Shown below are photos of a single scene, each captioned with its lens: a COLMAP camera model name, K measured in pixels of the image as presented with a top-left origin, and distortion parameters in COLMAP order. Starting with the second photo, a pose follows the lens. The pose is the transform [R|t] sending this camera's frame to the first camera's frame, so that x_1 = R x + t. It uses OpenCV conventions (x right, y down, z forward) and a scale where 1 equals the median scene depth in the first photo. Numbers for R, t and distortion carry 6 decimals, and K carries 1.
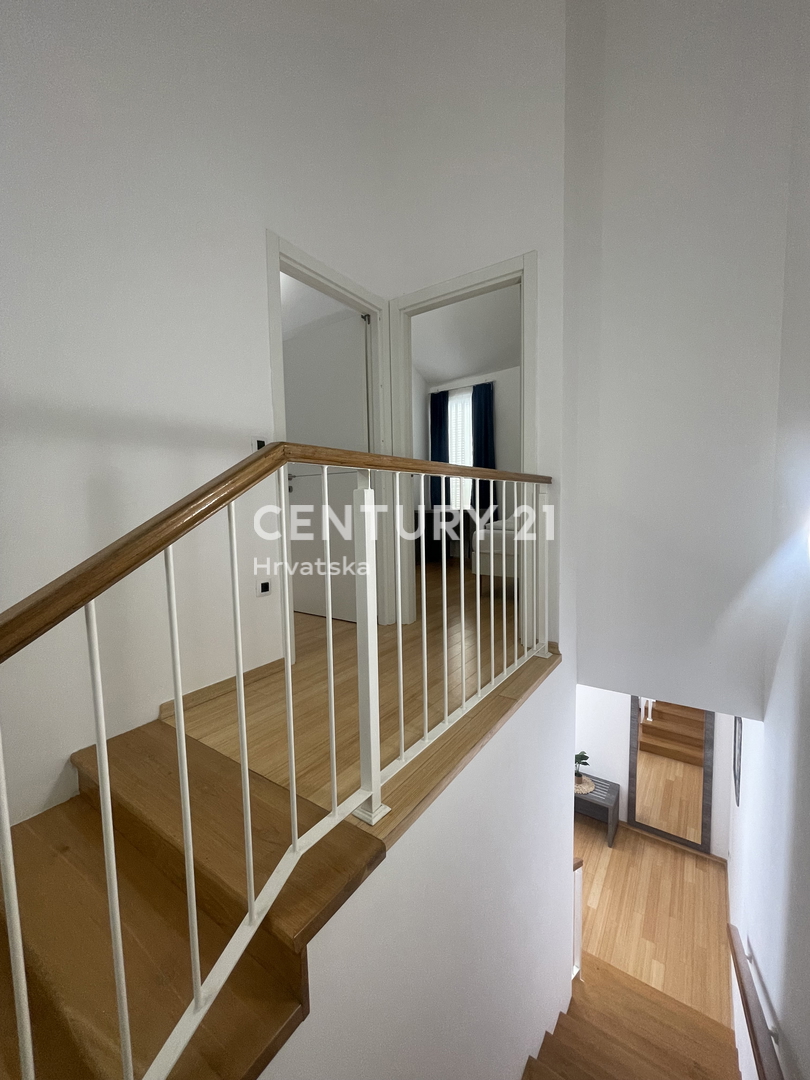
lens RADIAL K [[434.0, 0, 401.1], [0, 434.0, 535.8], [0, 0, 1]] dist [-0.002436, 0.000130]
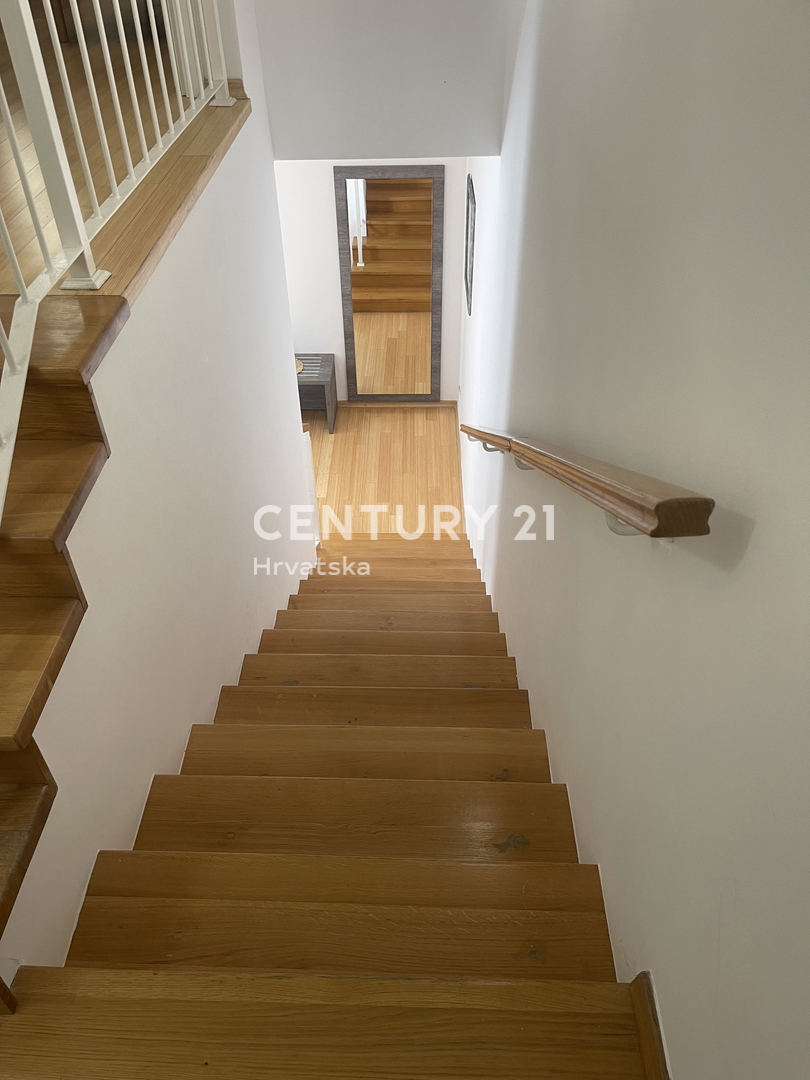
lens RADIAL K [[803.6, 0, 400.6], [0, 803.6, 544.7], [0, 0, 1]] dist [0.067563, -0.086225]
pose [[0.828158, -0.365637, 0.424810, -0.080065], [0.040642, 0.795099, 0.605117, 0.037779], [-0.559019, -0.483868, 0.673328, -0.094988]]
